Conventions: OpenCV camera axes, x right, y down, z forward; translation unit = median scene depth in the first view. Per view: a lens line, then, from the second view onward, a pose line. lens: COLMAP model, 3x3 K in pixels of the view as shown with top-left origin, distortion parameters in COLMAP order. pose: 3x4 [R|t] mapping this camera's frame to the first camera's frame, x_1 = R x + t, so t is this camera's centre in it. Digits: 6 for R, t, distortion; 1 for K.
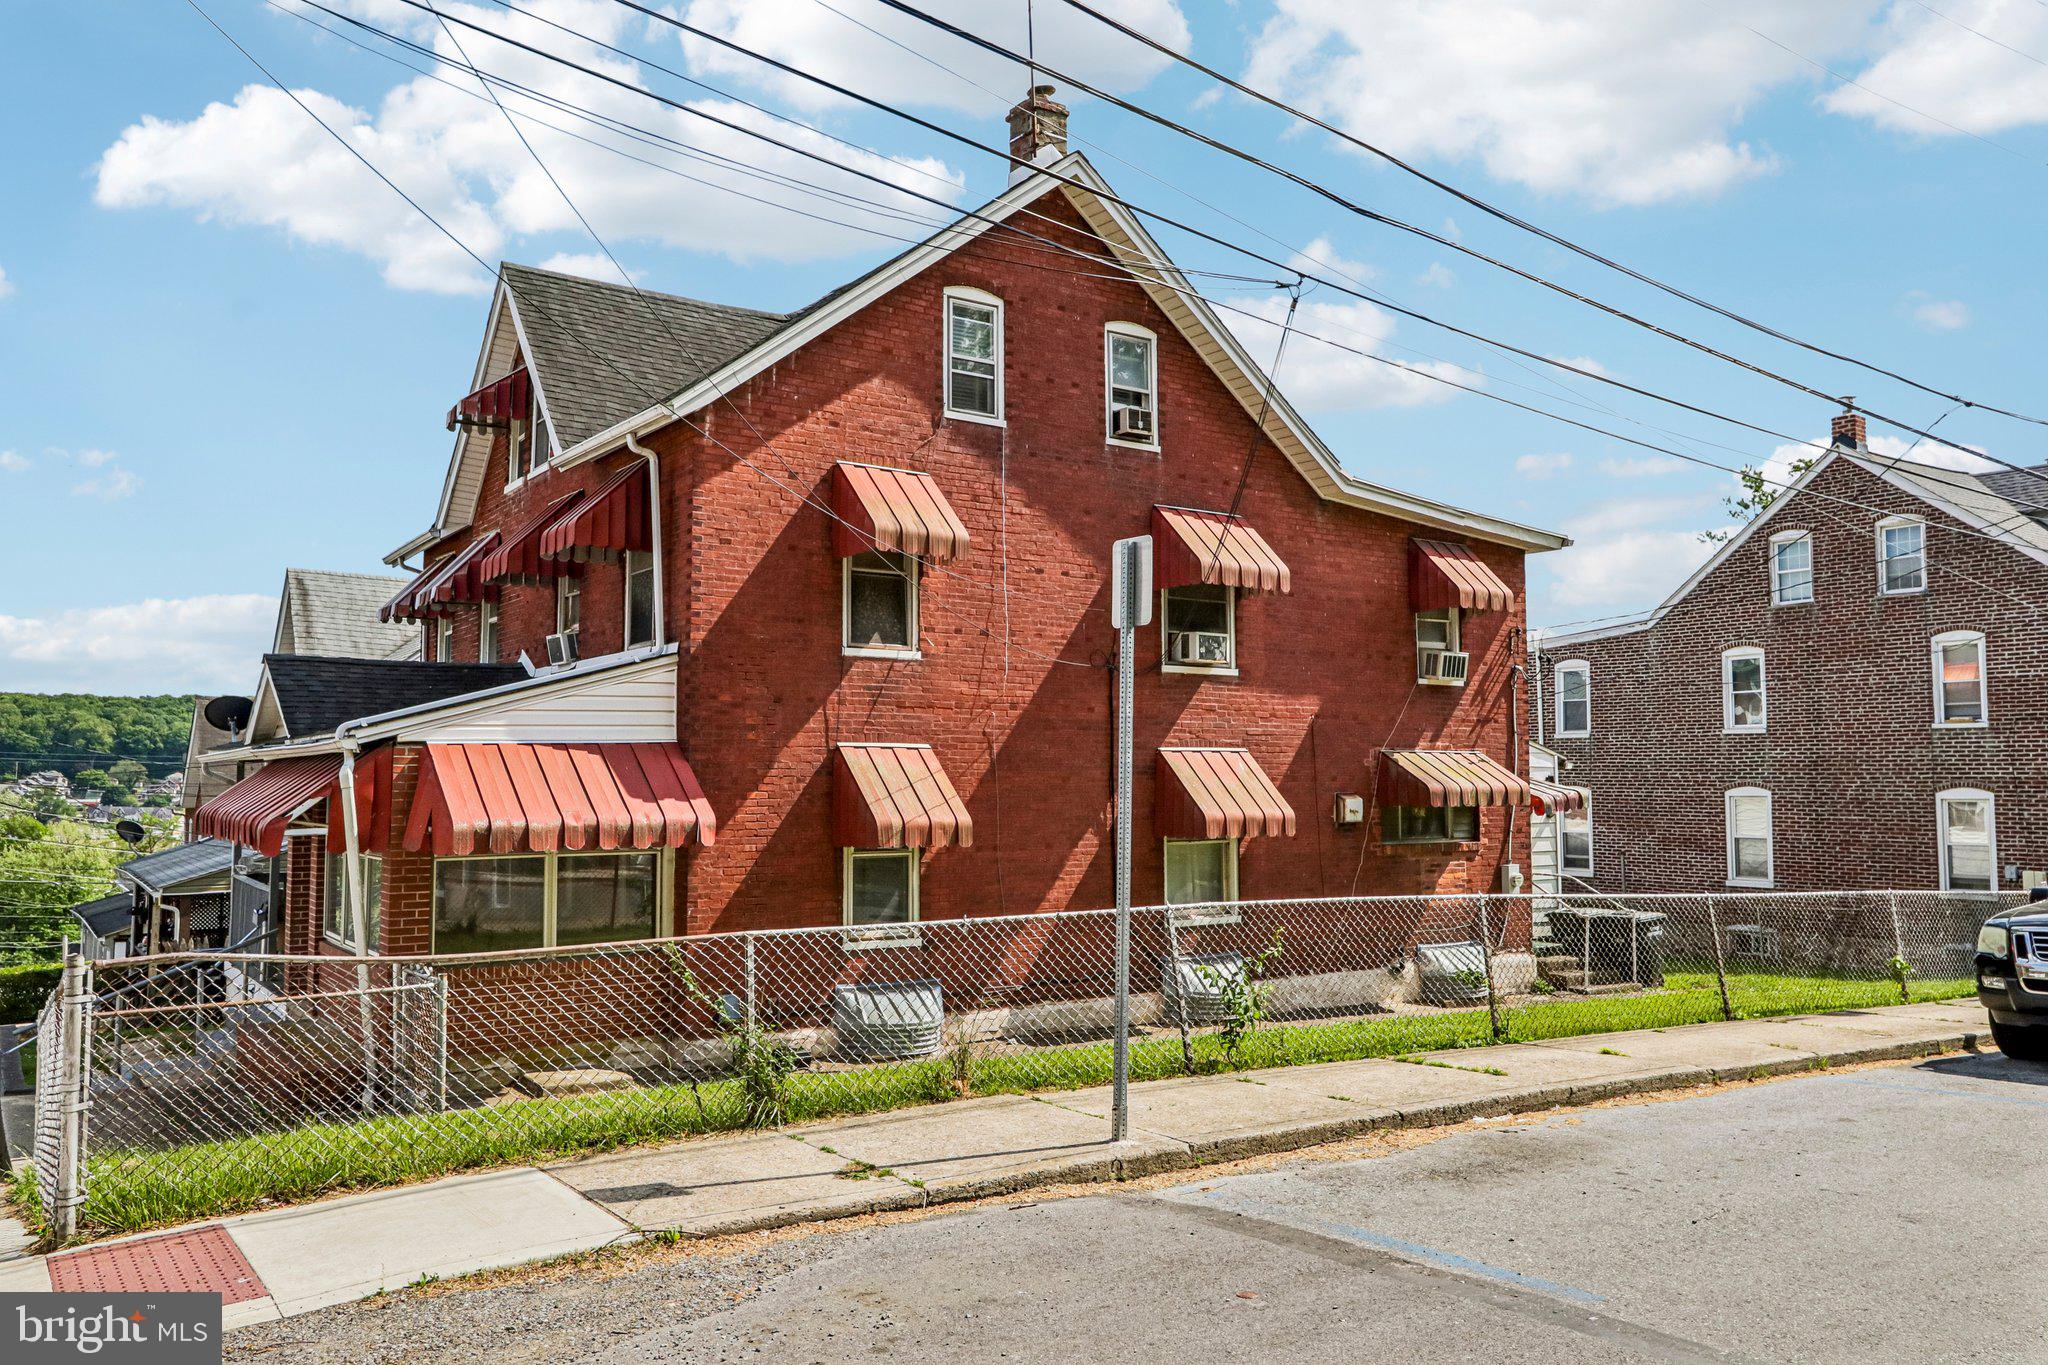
lens RADIAL K [[1529.6, 0, 1024.0], [0, 1529.6, 682.5], [0, 0, 1]] dist [-0.005851, -0.001899]
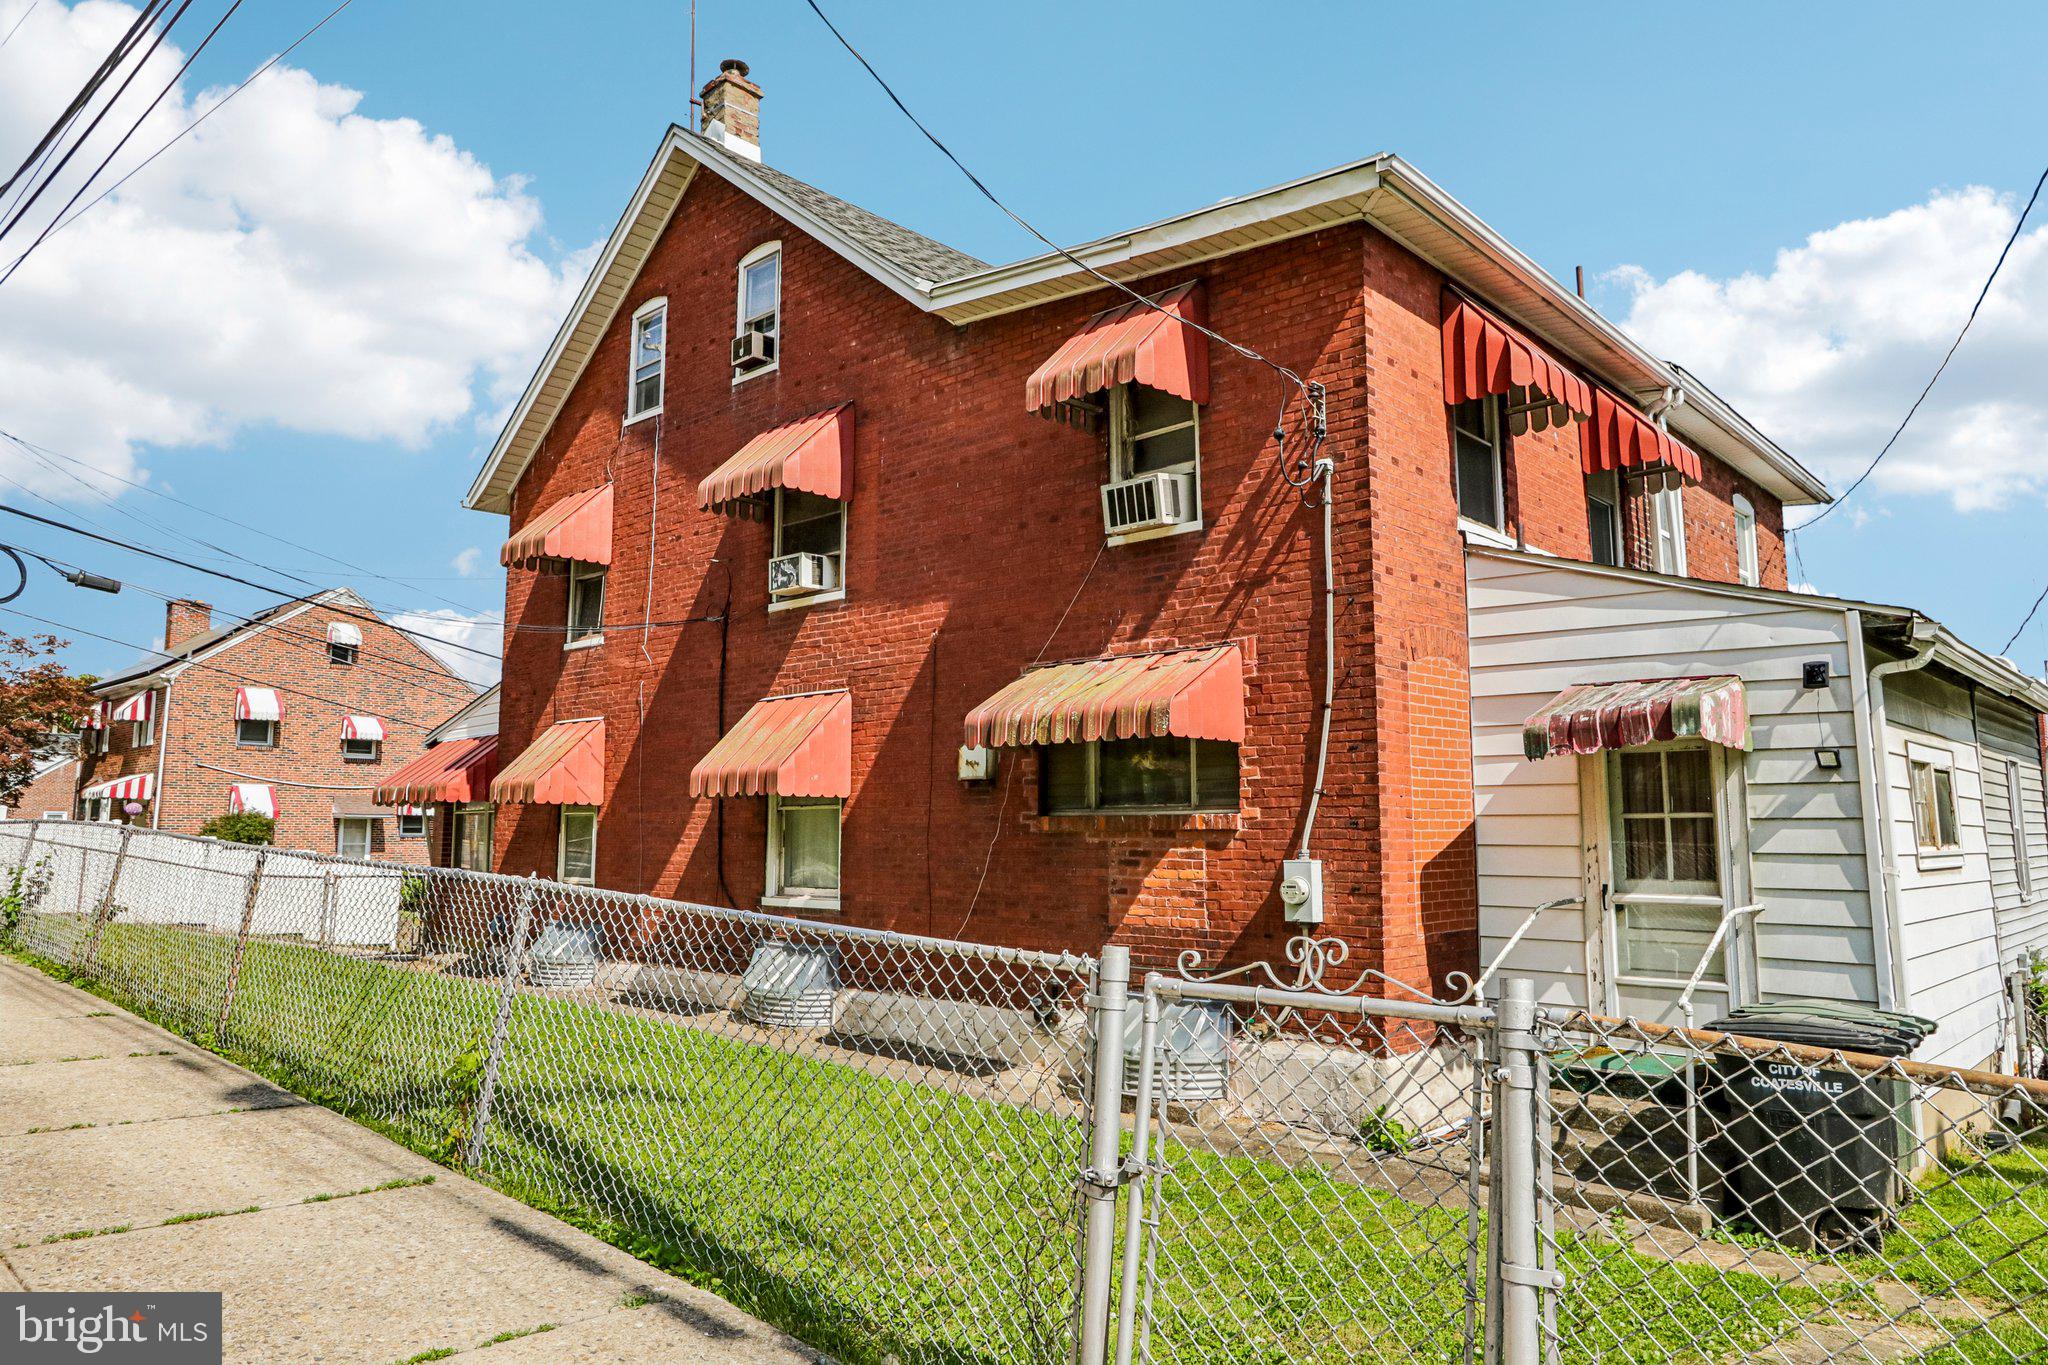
lens RADIAL K [[1388.6, 0, 1018.8], [0, 1388.6, 674.3], [0, 0, 1]] dist [-0.024185, 0.001695]
pose [[0.182487, -0.115070, -0.976451, 0.807705], [0.058725, 0.992630, -0.106002, 0.110094], [0.981453, -0.037998, 0.187900, 0.897693]]
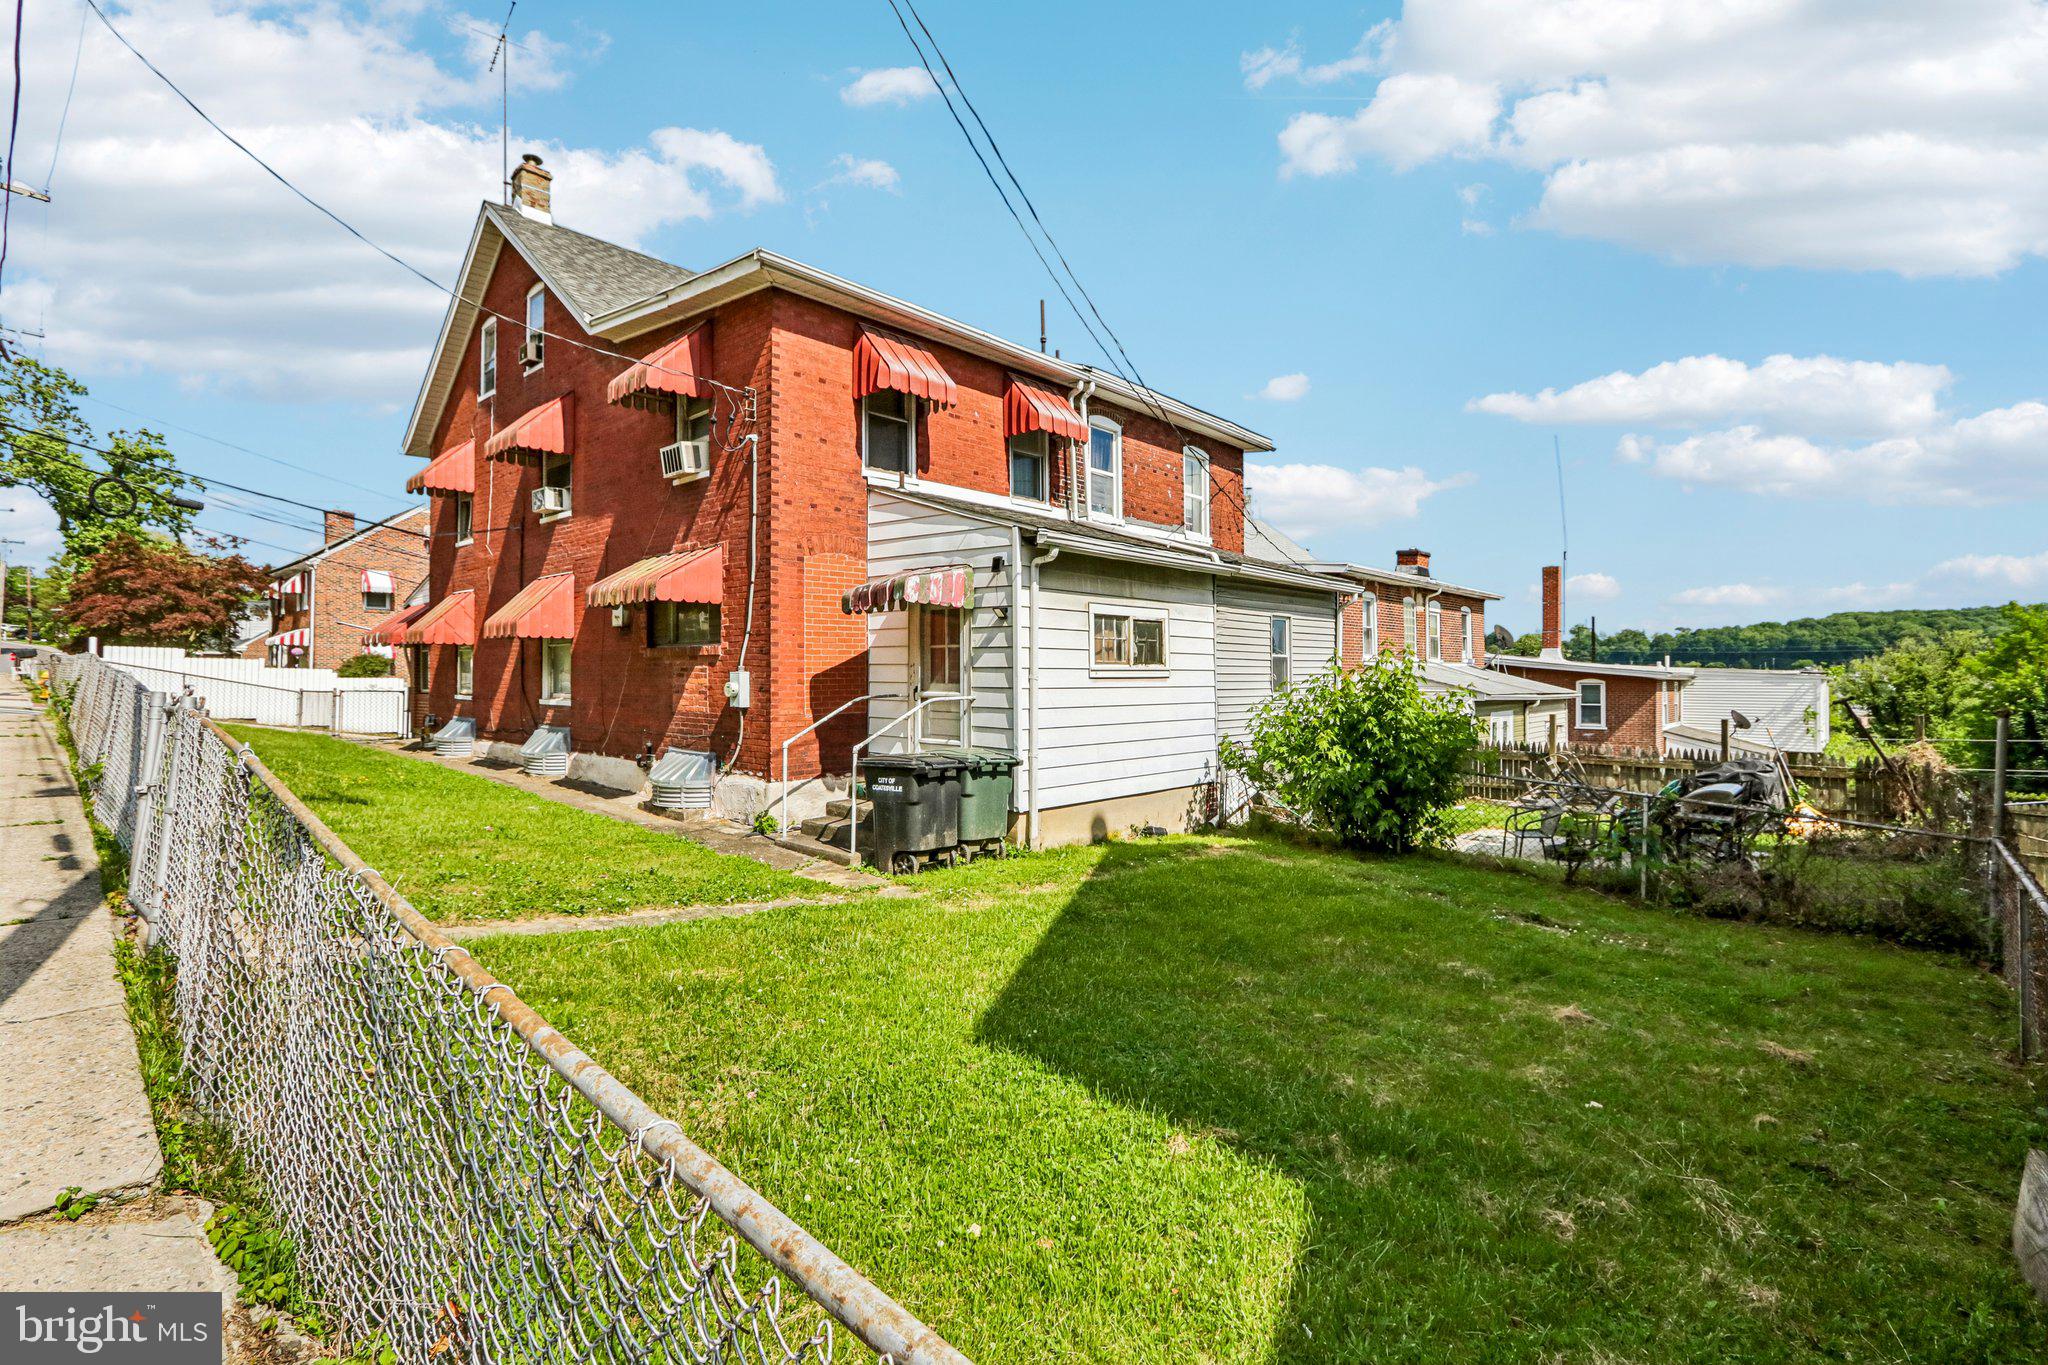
lens RADIAL K [[966.7, 0, 1024.0], [0, 966.7, 682.5], [0, 0, 1]] dist [-0.024773, 0.000335]
pose [[0.200026, 0.009265, -0.979747, 0.951415], [0.060240, 0.997947, 0.021736, 0.133029], [0.977937, -0.063368, 0.199057, 1.134857]]
